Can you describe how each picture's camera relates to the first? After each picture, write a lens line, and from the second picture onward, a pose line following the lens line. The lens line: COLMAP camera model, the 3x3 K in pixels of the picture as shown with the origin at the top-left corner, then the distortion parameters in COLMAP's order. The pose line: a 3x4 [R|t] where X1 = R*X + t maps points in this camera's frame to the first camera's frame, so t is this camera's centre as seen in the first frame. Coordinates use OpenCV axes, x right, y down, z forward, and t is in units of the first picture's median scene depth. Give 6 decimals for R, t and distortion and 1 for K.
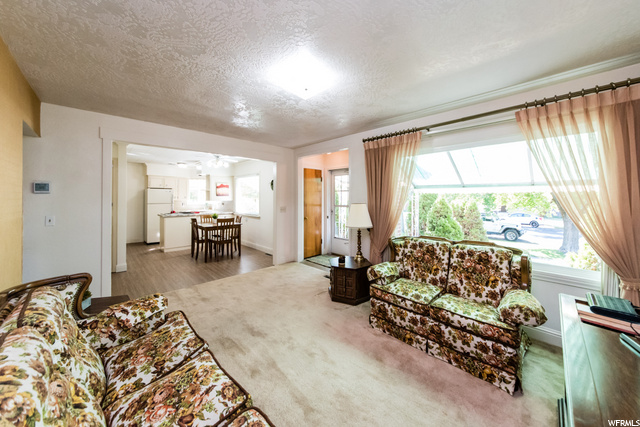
lens RADIAL K [[218.3, 0, 320.2], [0, 218.3, 196.2], [0, 0, 1]] dist [-0.026469, -0.000005]
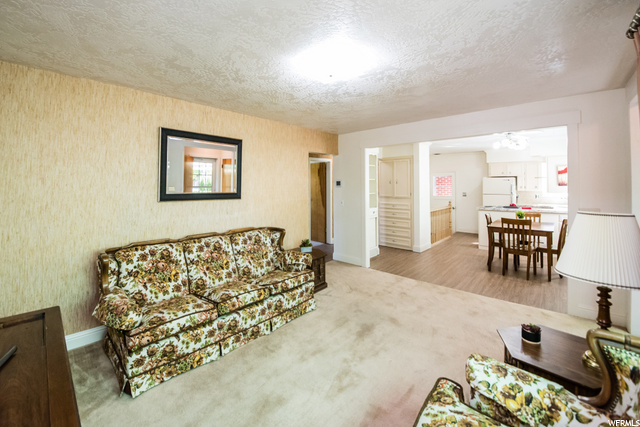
lens RADIAL K [[255.1, 0, 320.7], [0, 255.1, 180.8], [0, 0, 1]] dist [-0.001257, -0.000193]
pose [[0.071648, -0.019428, -0.997241, 0.866044], [0.008722, 0.999784, -0.018851, -0.028621], [0.997392, -0.007347, 0.071802, 0.764203]]
